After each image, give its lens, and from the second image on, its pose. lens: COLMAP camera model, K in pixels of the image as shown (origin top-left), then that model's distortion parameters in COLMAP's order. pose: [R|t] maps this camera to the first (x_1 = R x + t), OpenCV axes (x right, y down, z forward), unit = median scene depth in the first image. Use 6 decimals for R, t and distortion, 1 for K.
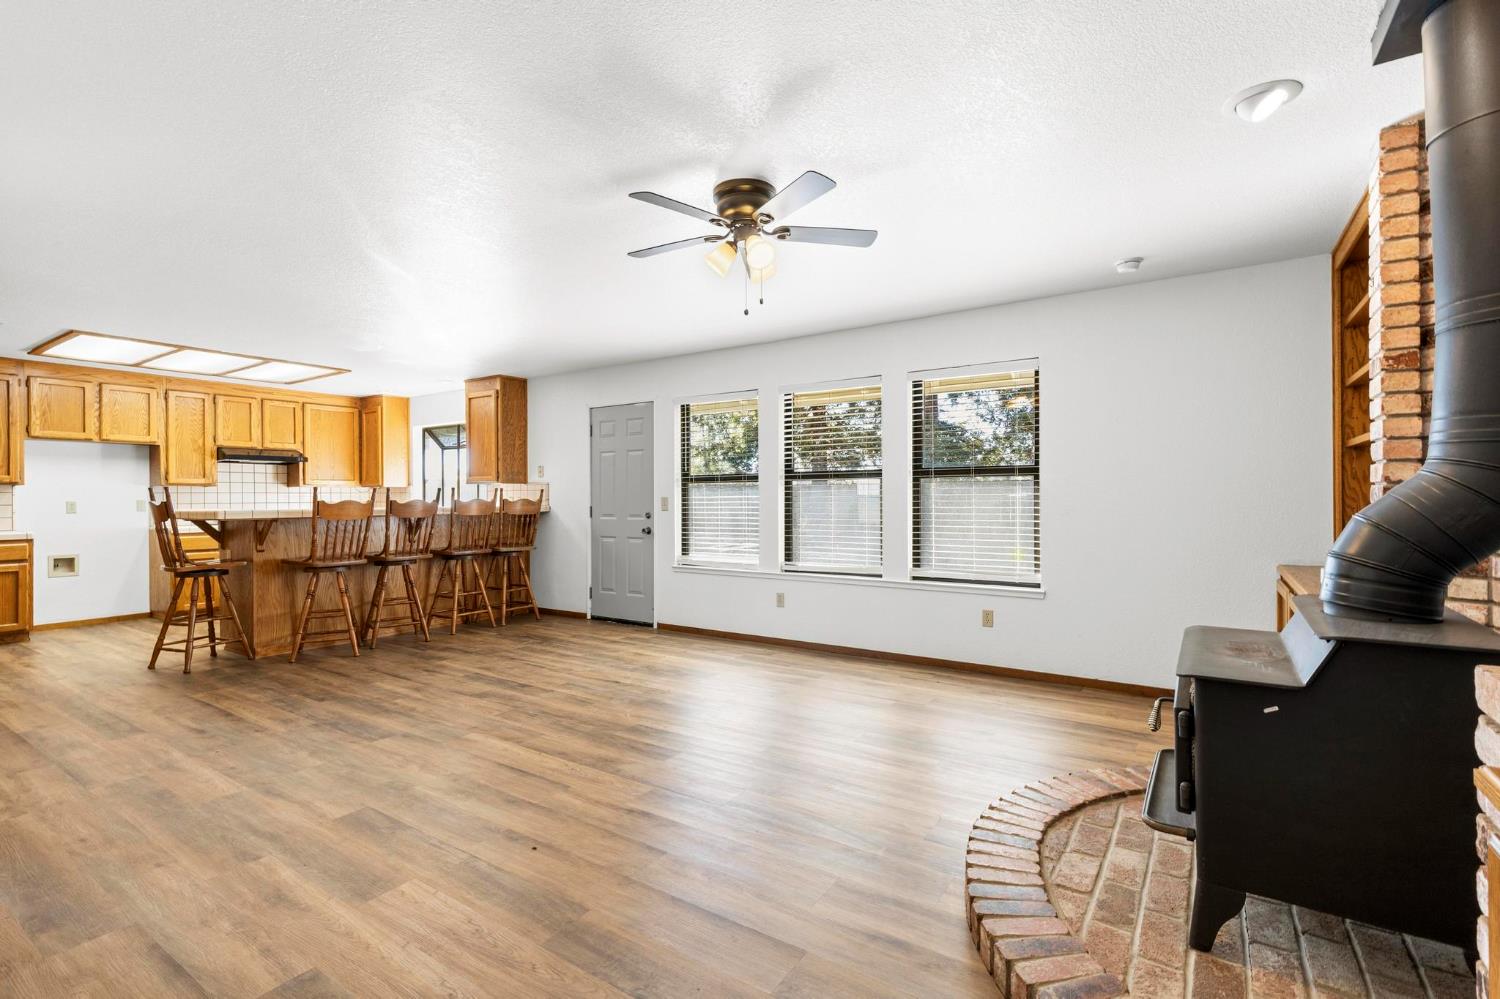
lens RADIAL K [[682.0, 0, 760.7], [0, 682.0, 488.8], [0, 0, 1]] dist [0.005318, -0.000141]
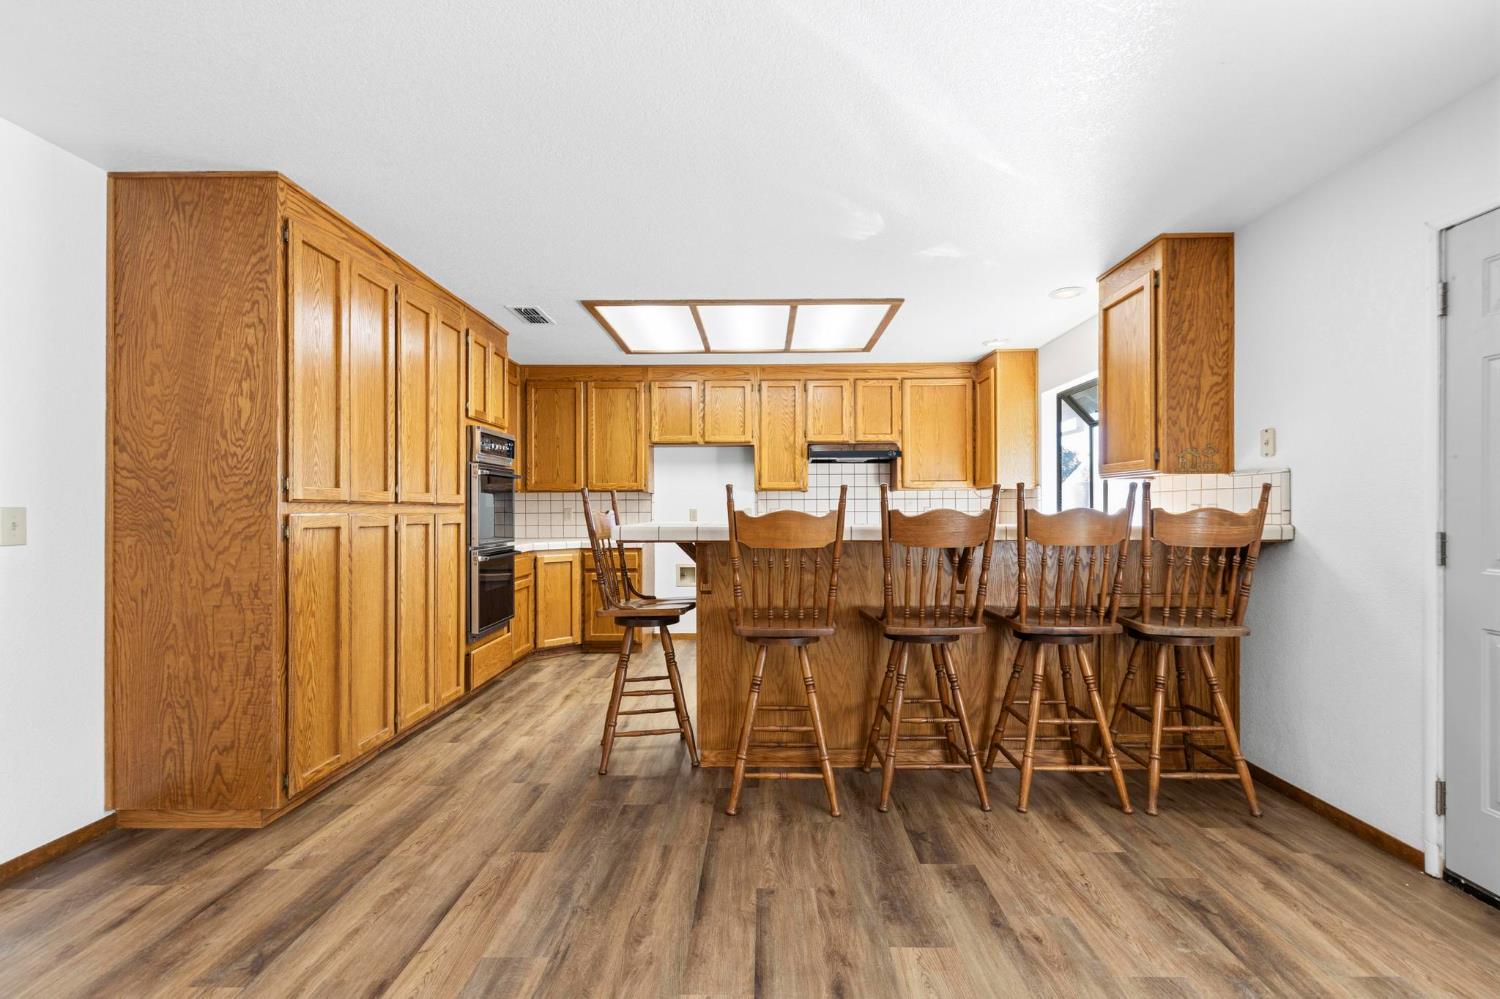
lens RADIAL K [[682.0, 0, 757.7], [0, 682.0, 506.2], [0, 0, 1]] dist [0.005318, -0.000141]
pose [[0.536003, 0.001238, -0.844215, -0.163312], [0.010127, 0.999918, 0.007896, 0.008279], [0.844155, -0.012781, 0.535947, 0.609392]]
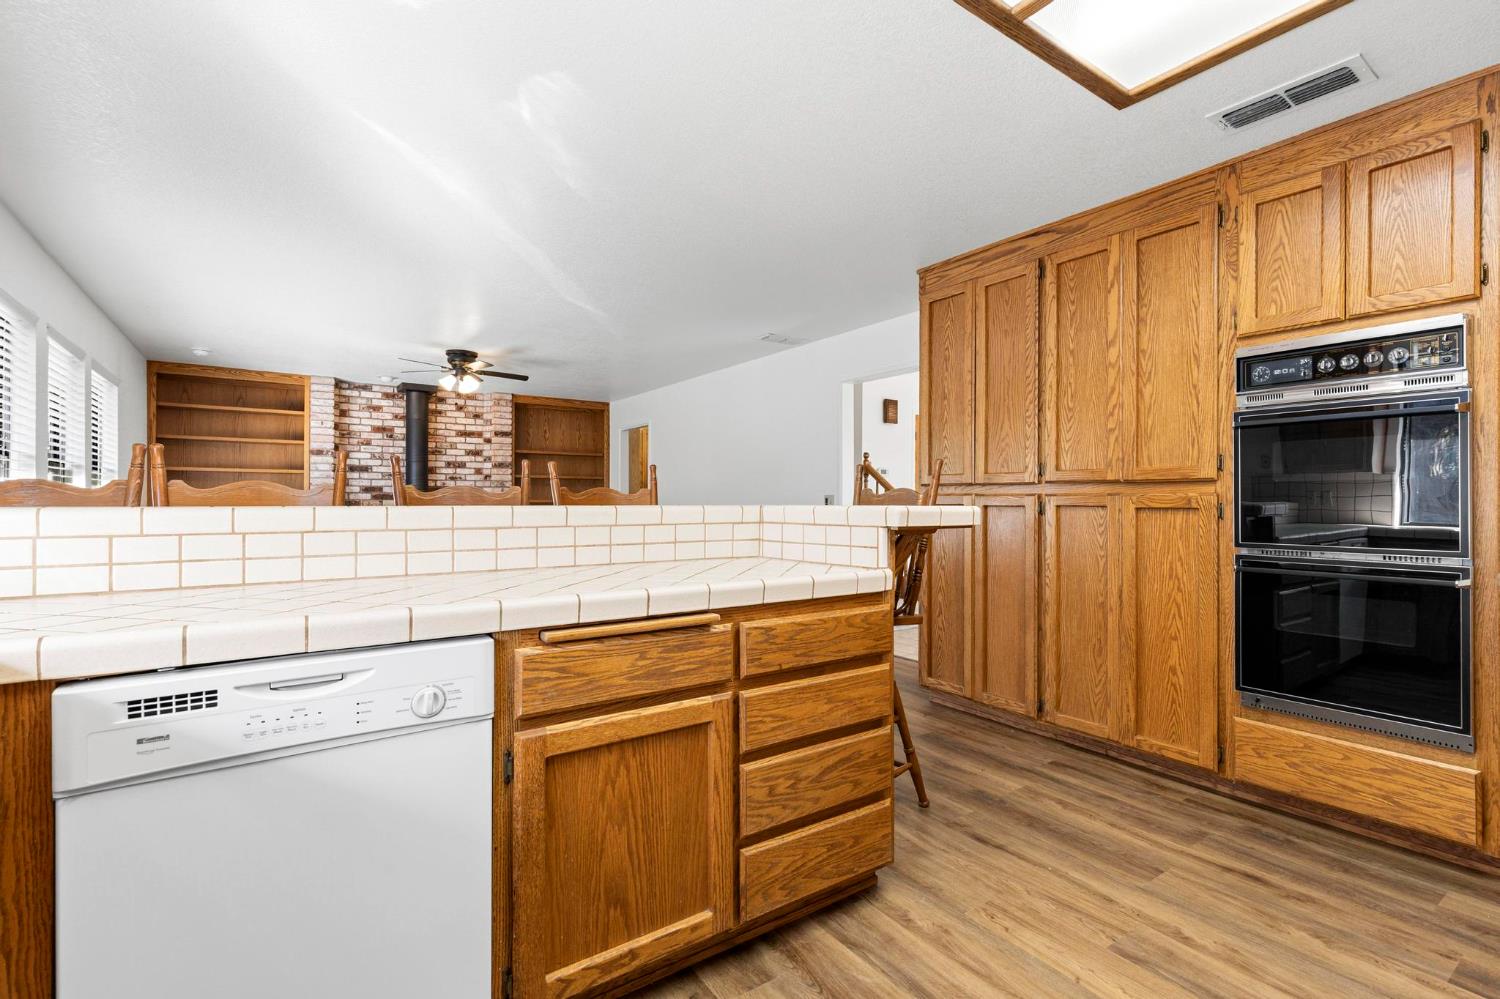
lens RADIAL K [[682.0, 0, 749.2], [0, 682.0, 497.6], [0, 0, 1]] dist [0.005318, -0.000141]
pose [[-0.926940, 0.007890, 0.375127, -0.774858], [0.000754, 0.999816, -0.019165, 0.028313], [-0.375209, -0.017481, -0.926775, 1.241090]]
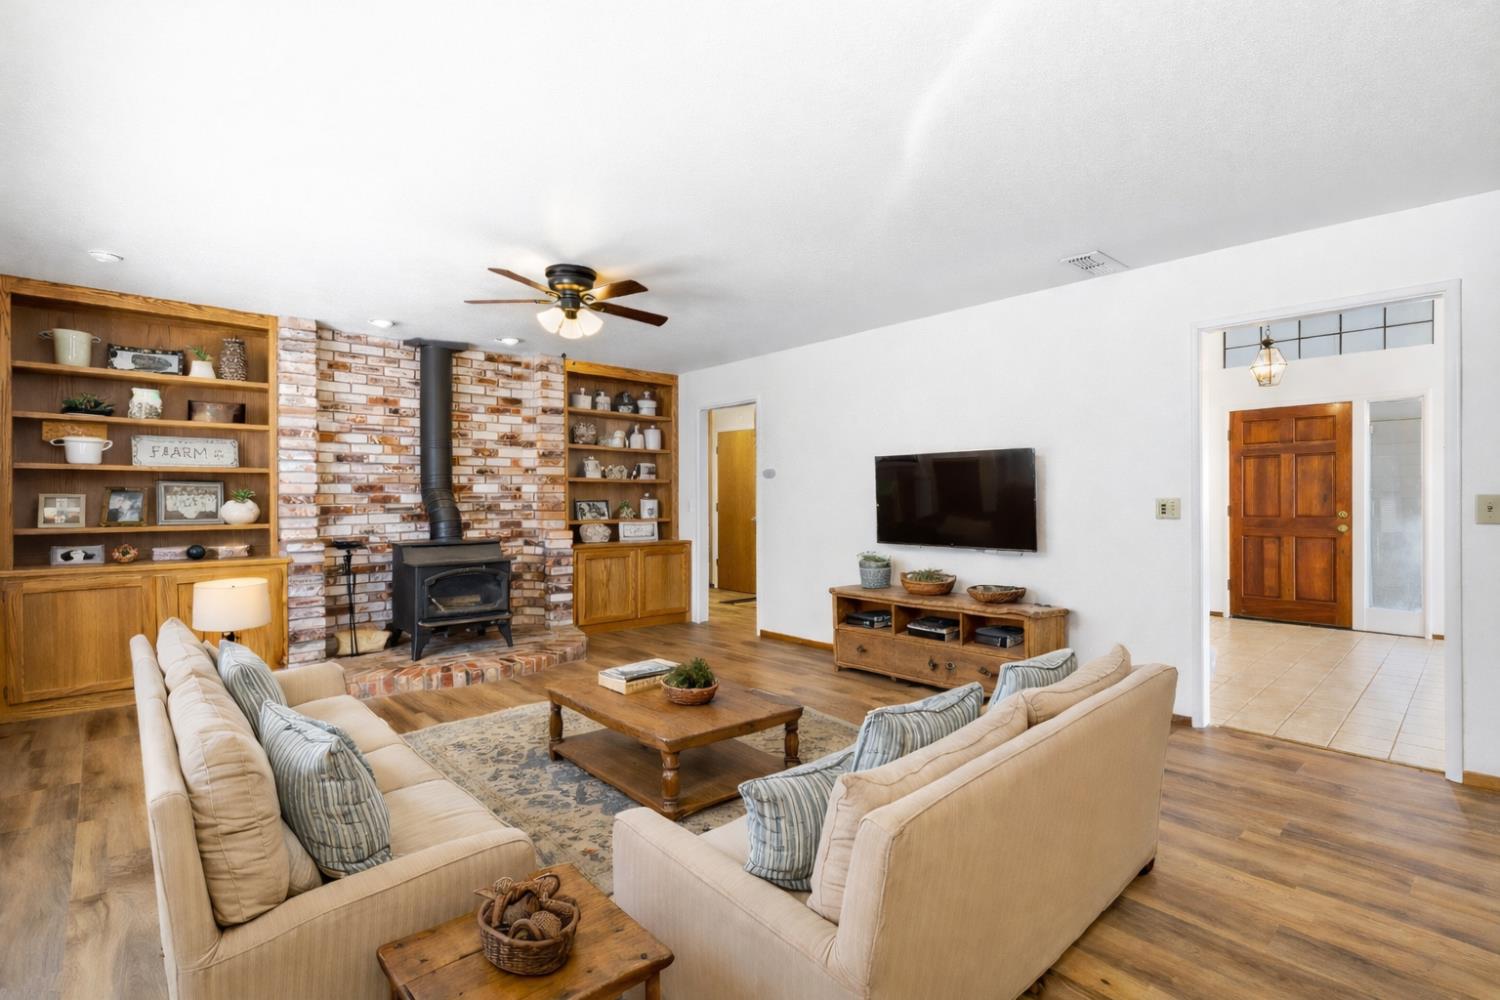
lens RADIAL K [[682.0, 0, 757.8], [0, 682.0, 499.7], [0, 0, 1]] dist [0.005318, -0.000141]
pose [[-0.968911, 0.007157, 0.247306, -0.336717], [0.004639, 0.999931, -0.010762, 0.013600], [-0.247366, -0.009280, -0.968878, 1.042786]]
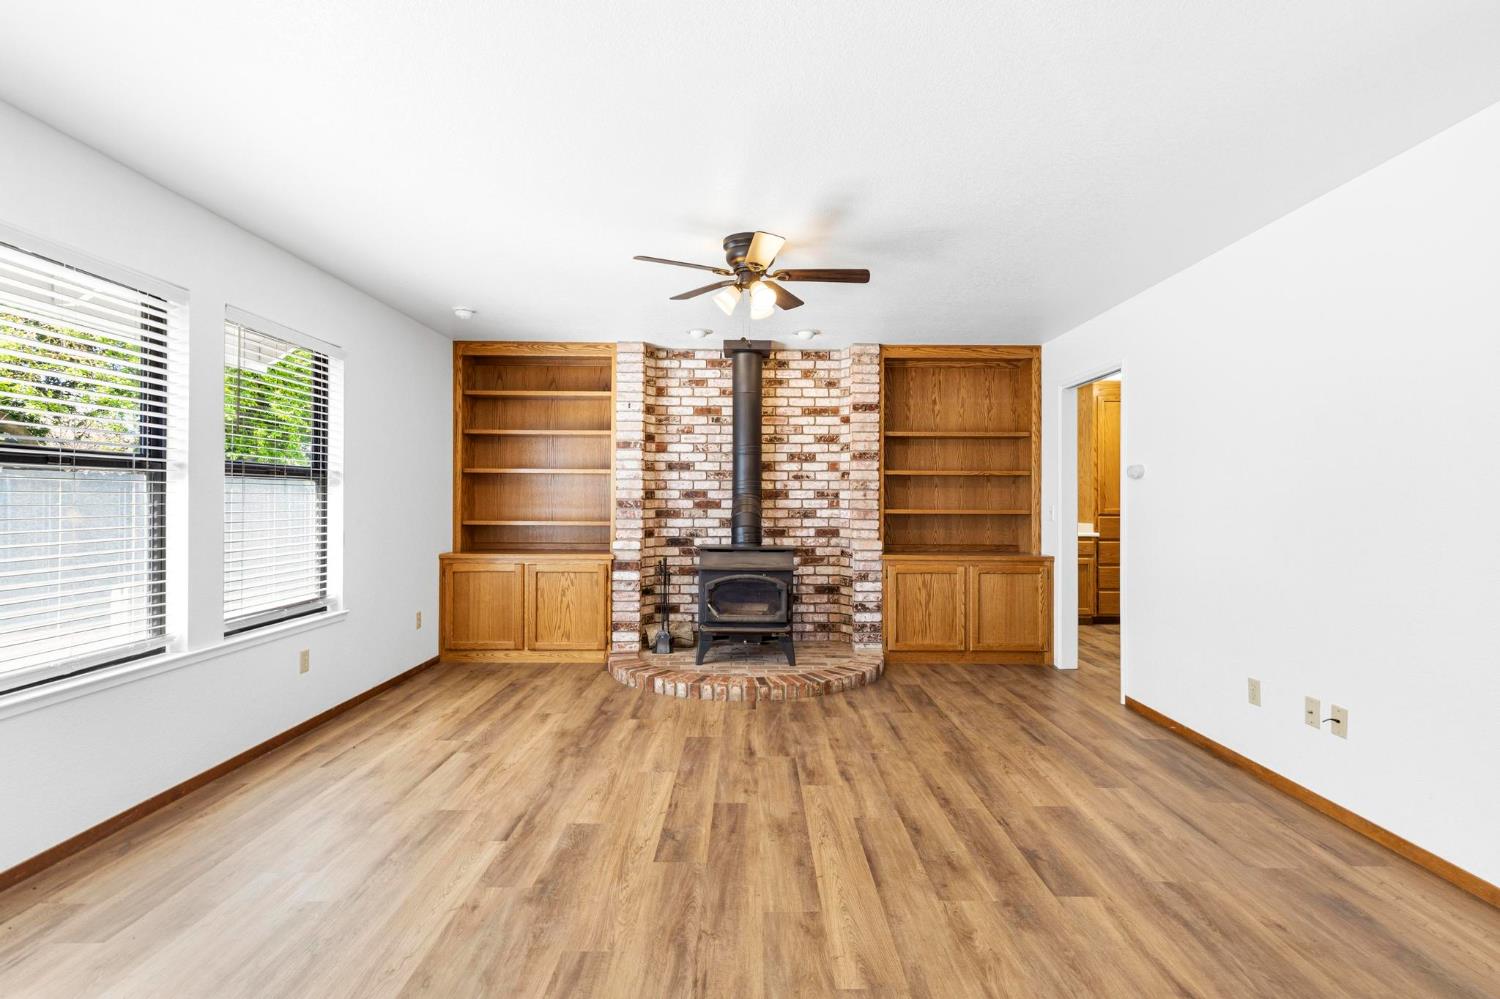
lens RADIAL K [[682.0, 0, 751.9], [0, 682.0, 504.6], [0, 0, 1]] dist [0.005318, -0.000141]
pose [[-0.550570, -0.002557, 0.834785, -0.459801], [-0.011490, 0.999924, -0.004516, 0.005355], [-0.834710, -0.012078, -0.550558, 0.767000]]
